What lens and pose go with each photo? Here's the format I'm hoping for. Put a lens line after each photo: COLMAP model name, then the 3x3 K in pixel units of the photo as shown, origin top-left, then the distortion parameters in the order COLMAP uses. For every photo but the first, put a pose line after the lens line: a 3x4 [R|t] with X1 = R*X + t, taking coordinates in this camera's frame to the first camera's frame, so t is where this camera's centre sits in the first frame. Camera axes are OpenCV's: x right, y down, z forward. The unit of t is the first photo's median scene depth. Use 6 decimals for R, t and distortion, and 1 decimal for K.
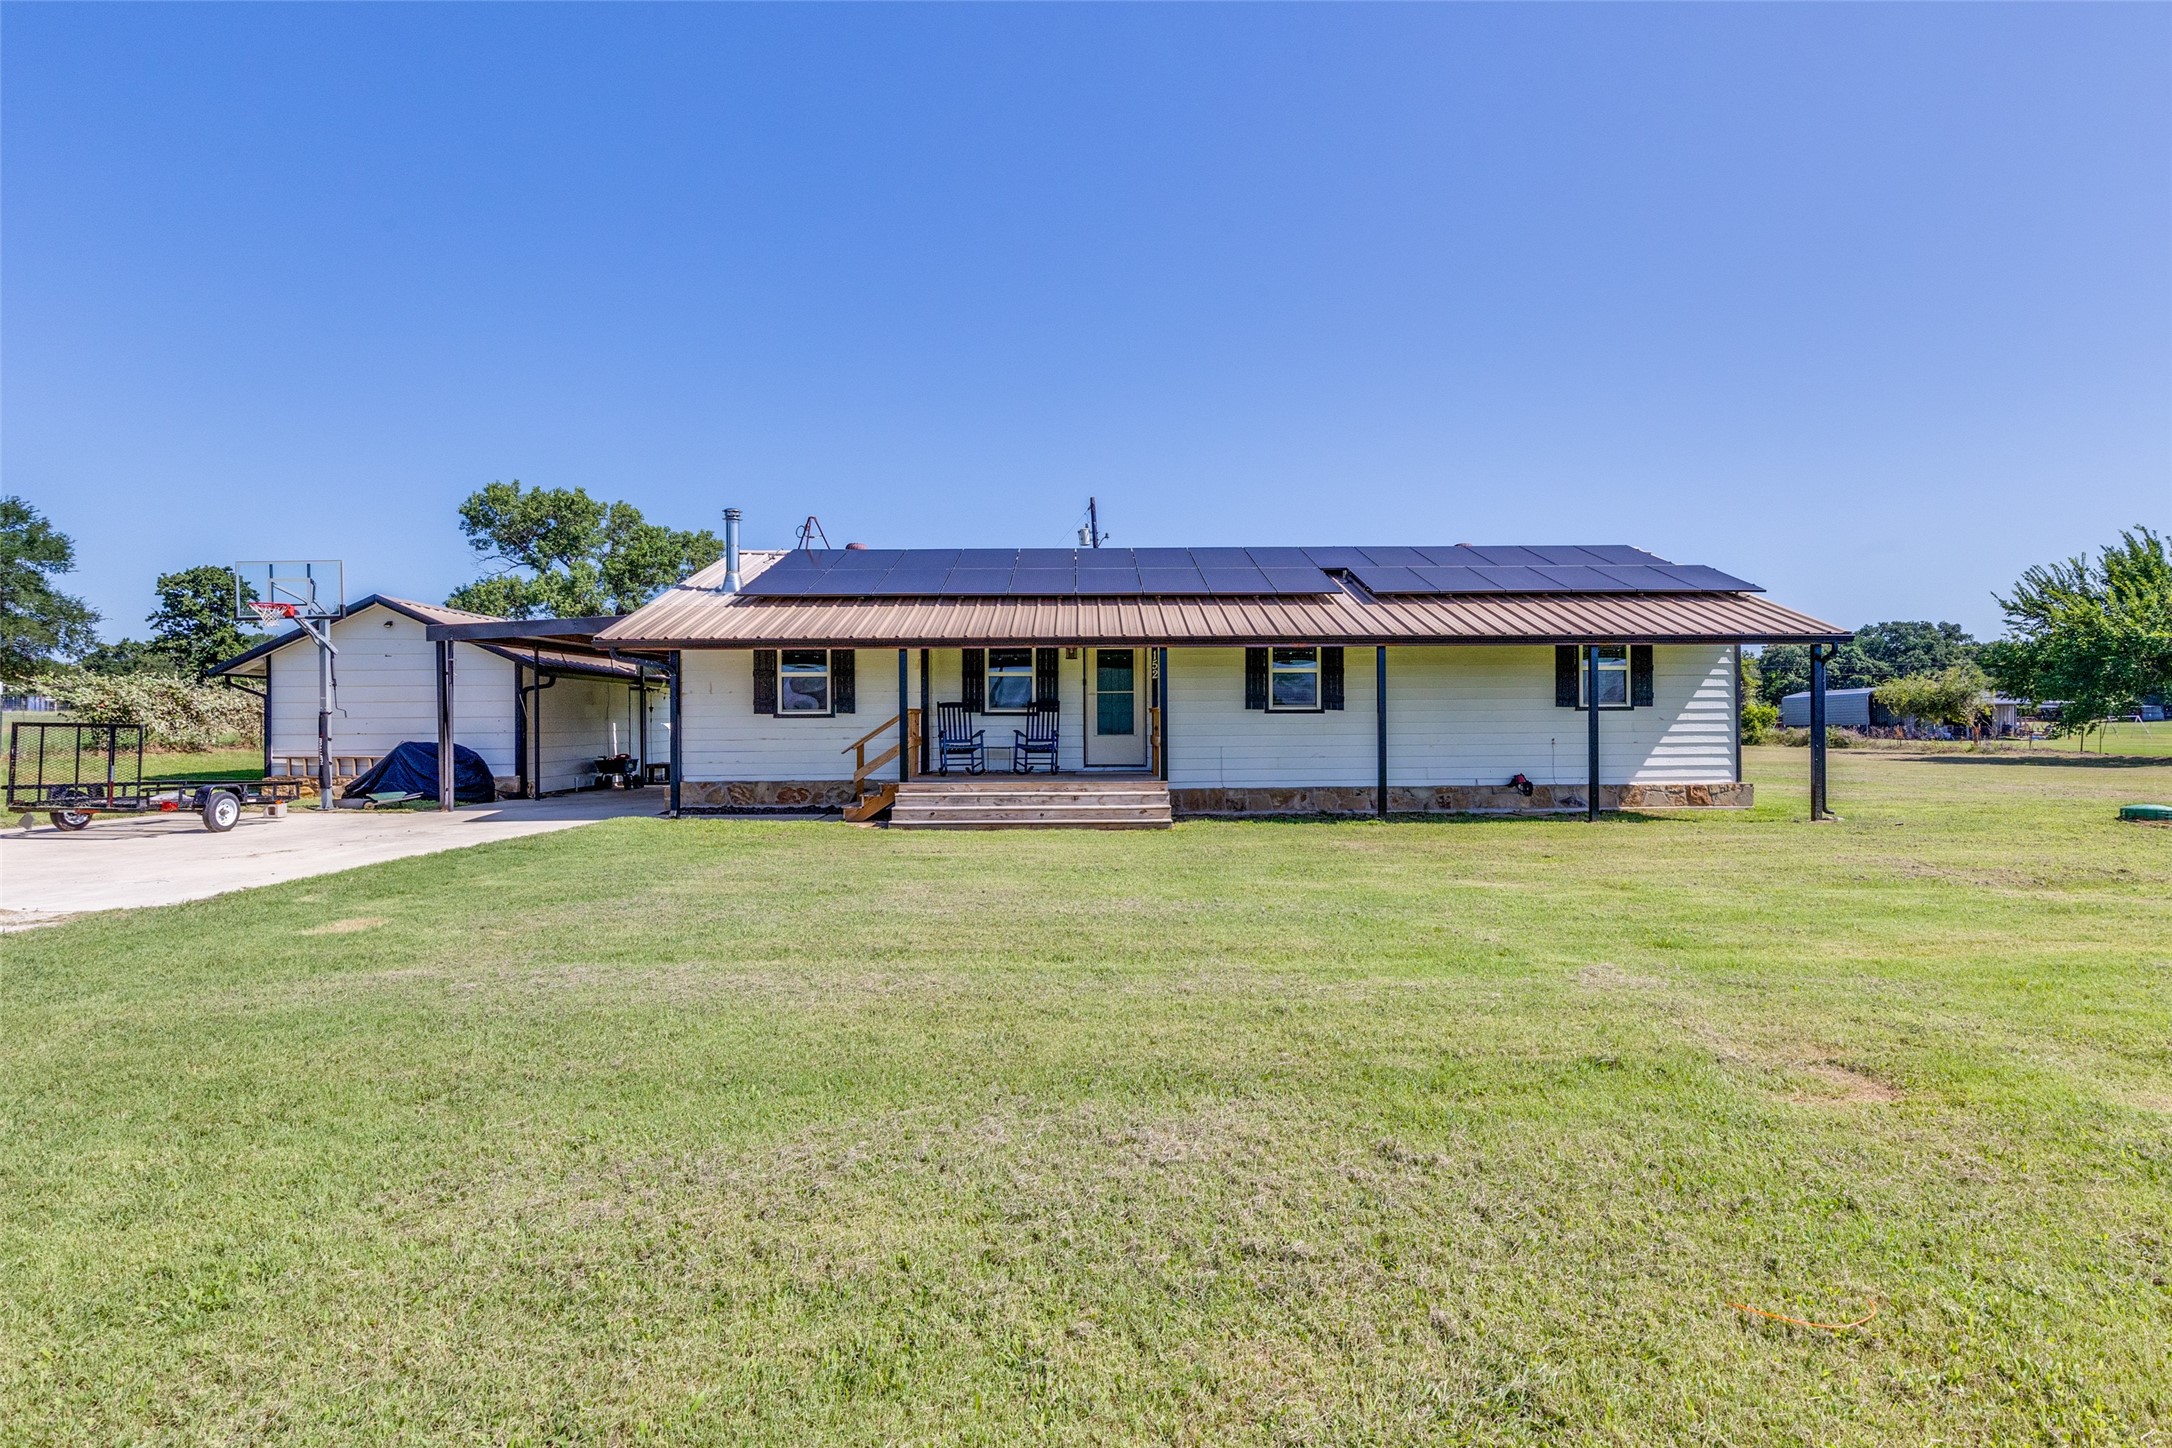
lens RADIAL K [[1028.2, 0, 1086.0], [0, 1028.2, 724.0], [0, 0, 1]] dist [0.027254, 0.000079]
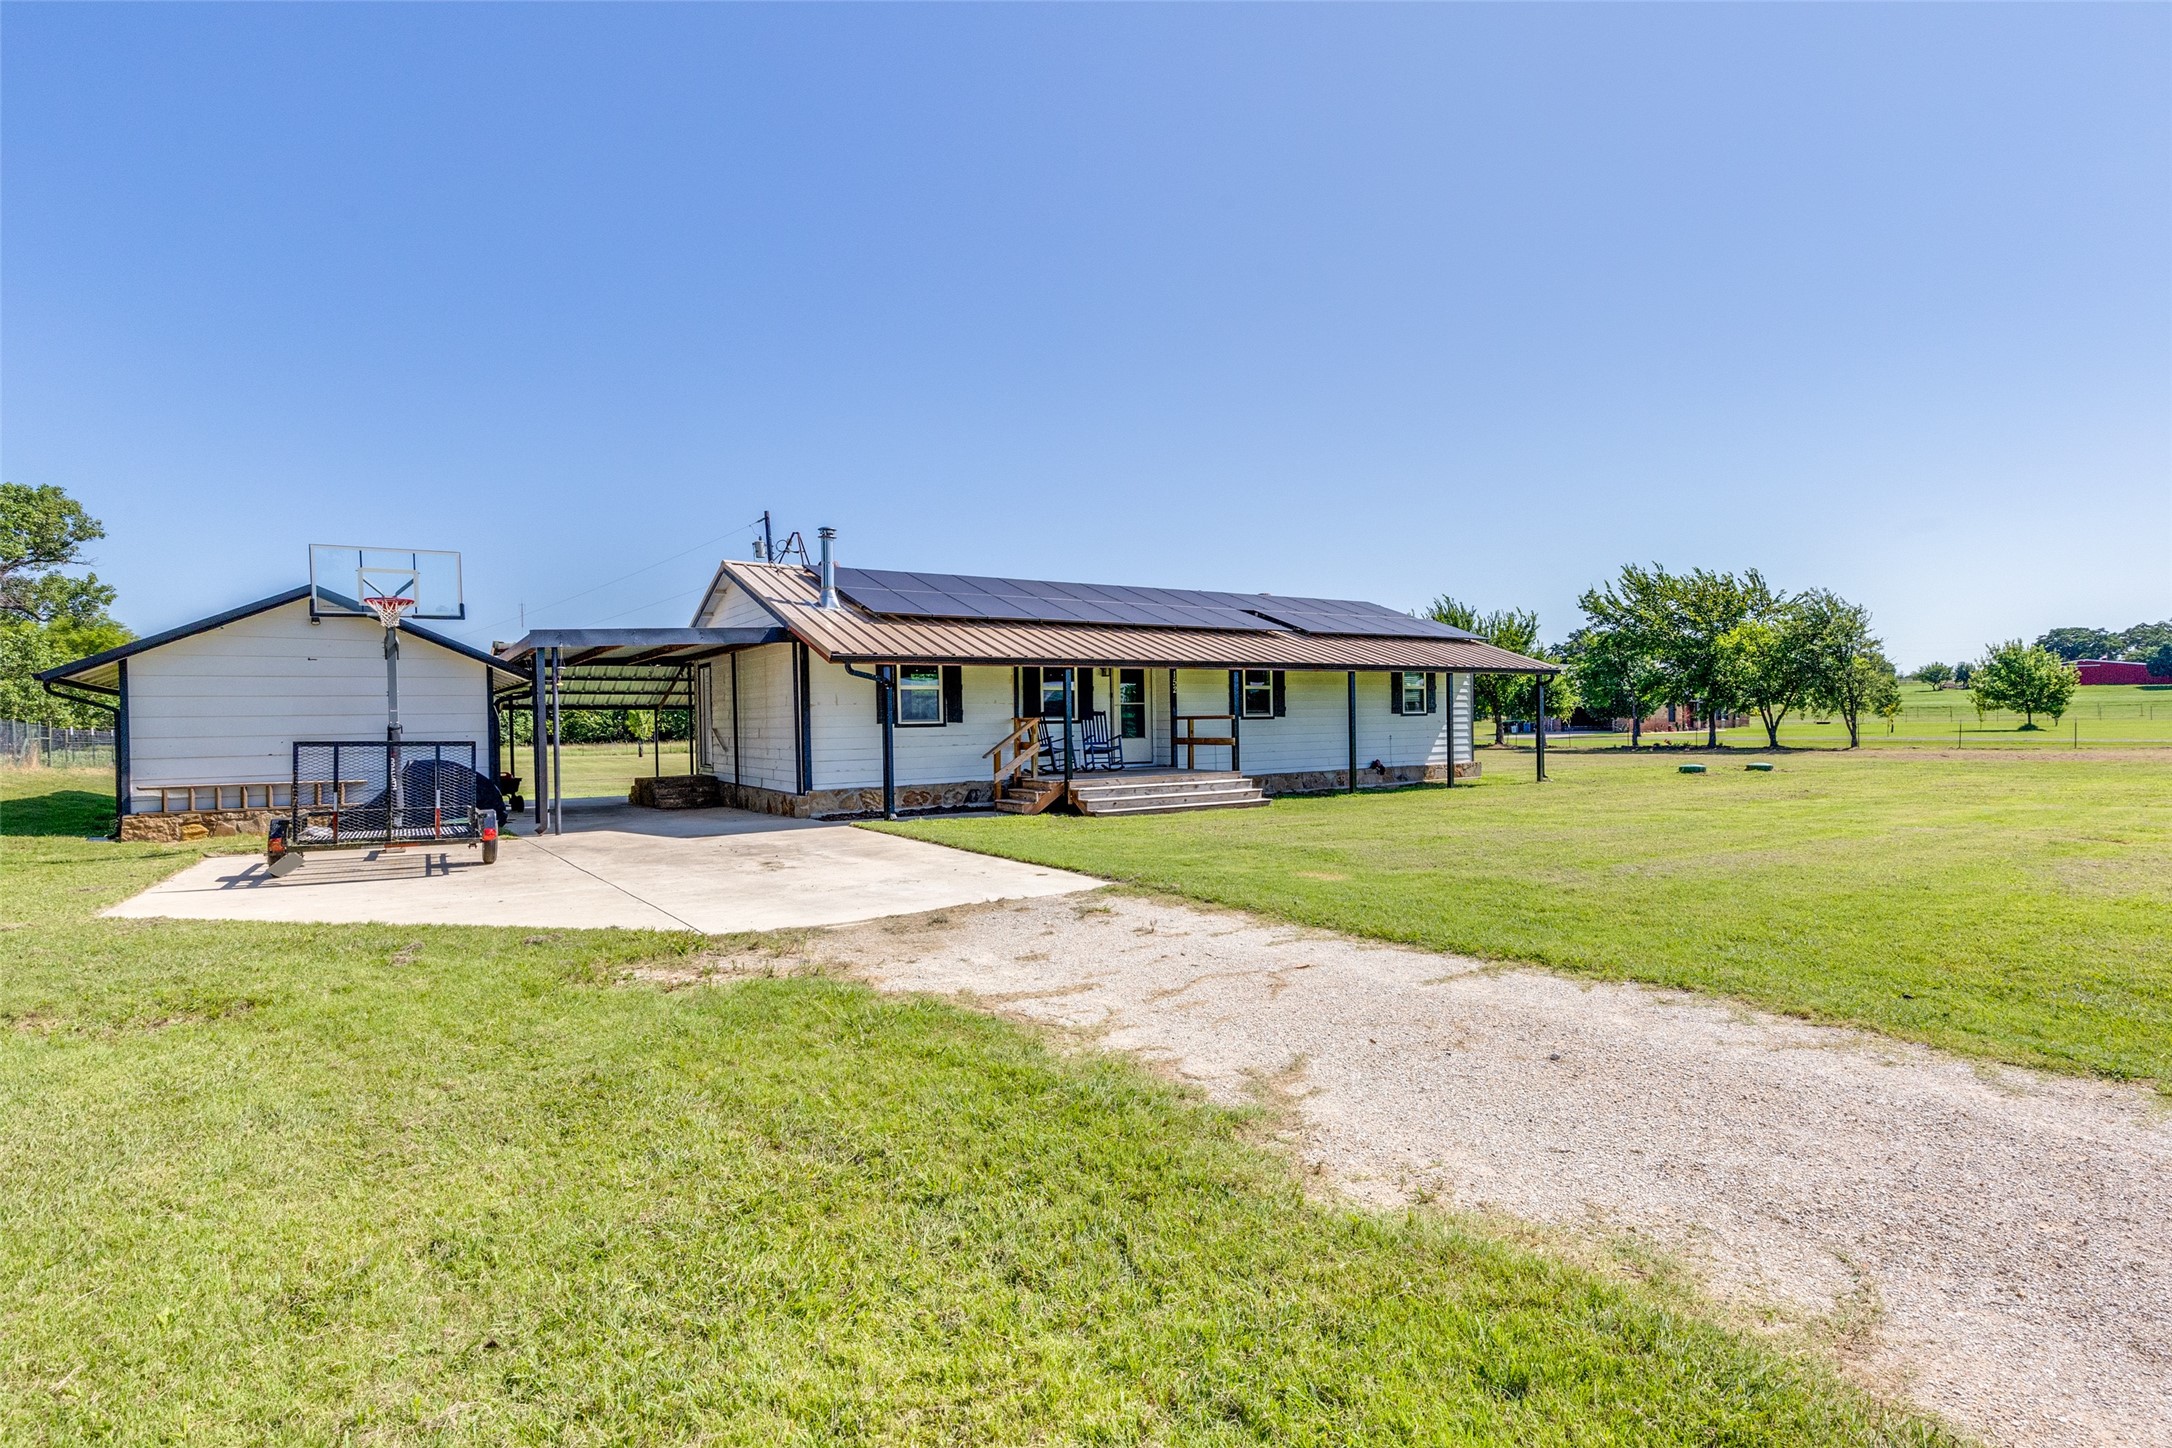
lens RADIAL K [[1043.9, 0, 1086.0], [0, 1043.9, 724.0], [0, 0, 1]] dist [0.000620, -0.000129]
pose [[0.845215, -0.009357, 0.534345, -0.713130], [0.018252, 0.999769, -0.011363, 0.006578], [-0.534115, 0.019357, 0.845190, -0.027197]]
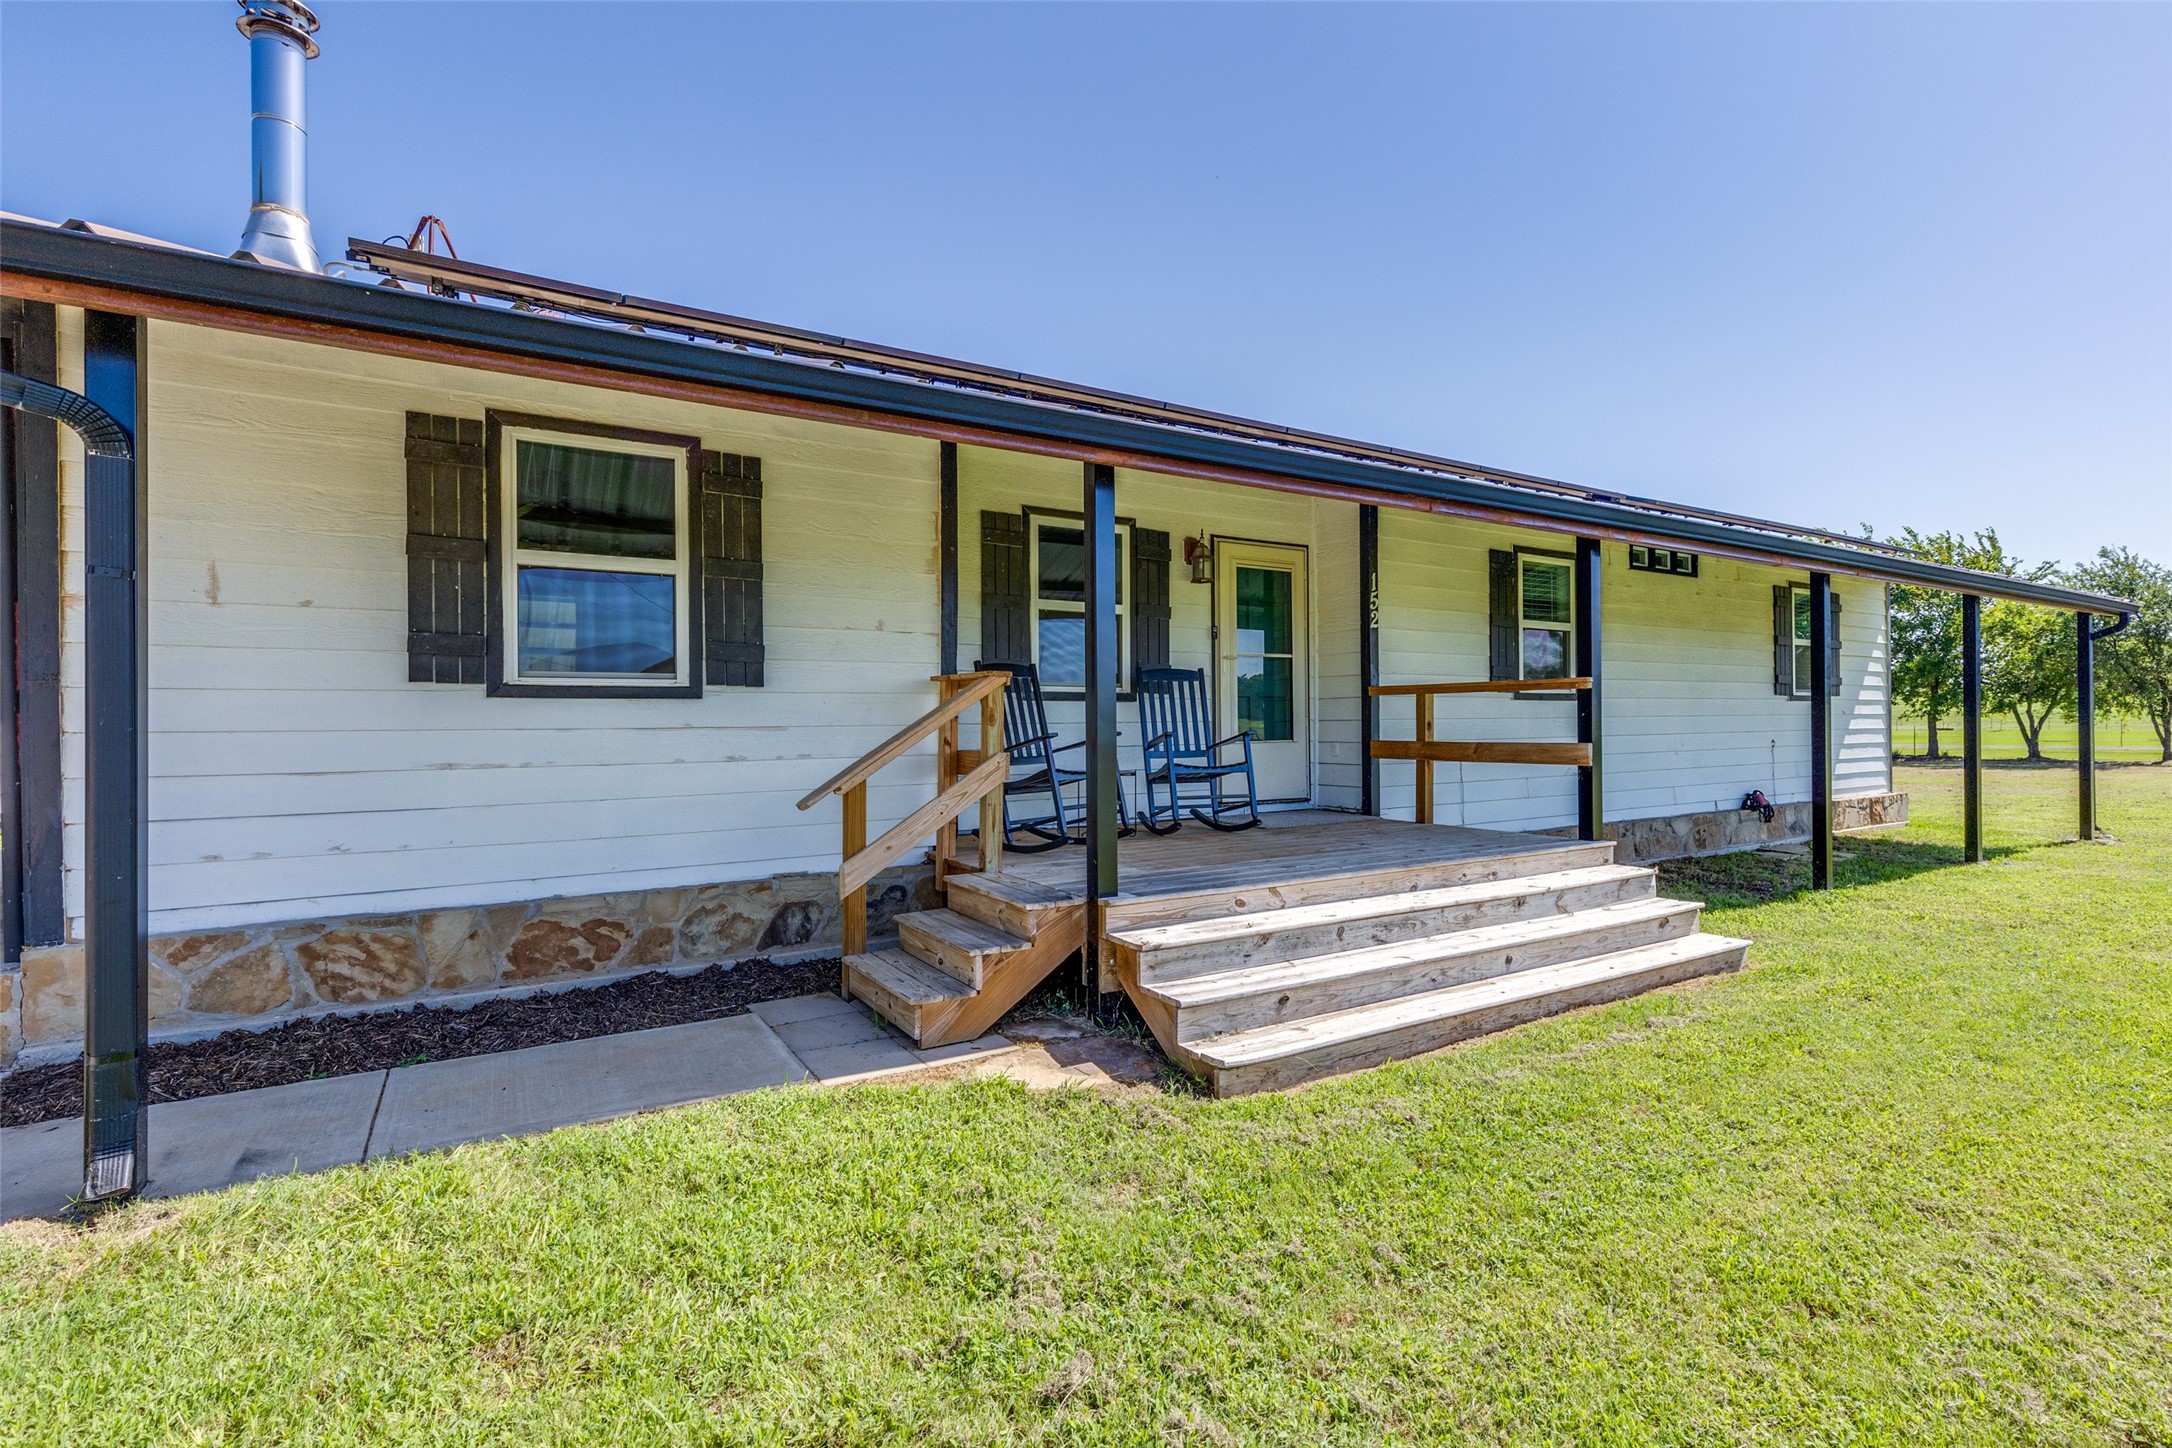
lens RADIAL K [[958.6, 0, 1086.0], [0, 958.6, 724.0], [0, 0, 1]] dist [0.015259, 0.000199]
pose [[0.867402, -0.000692, 0.497608, -0.290097], [0.008658, 0.999869, -0.013701, 0.007658], [-0.497533, 0.016192, 0.867294, 0.662576]]
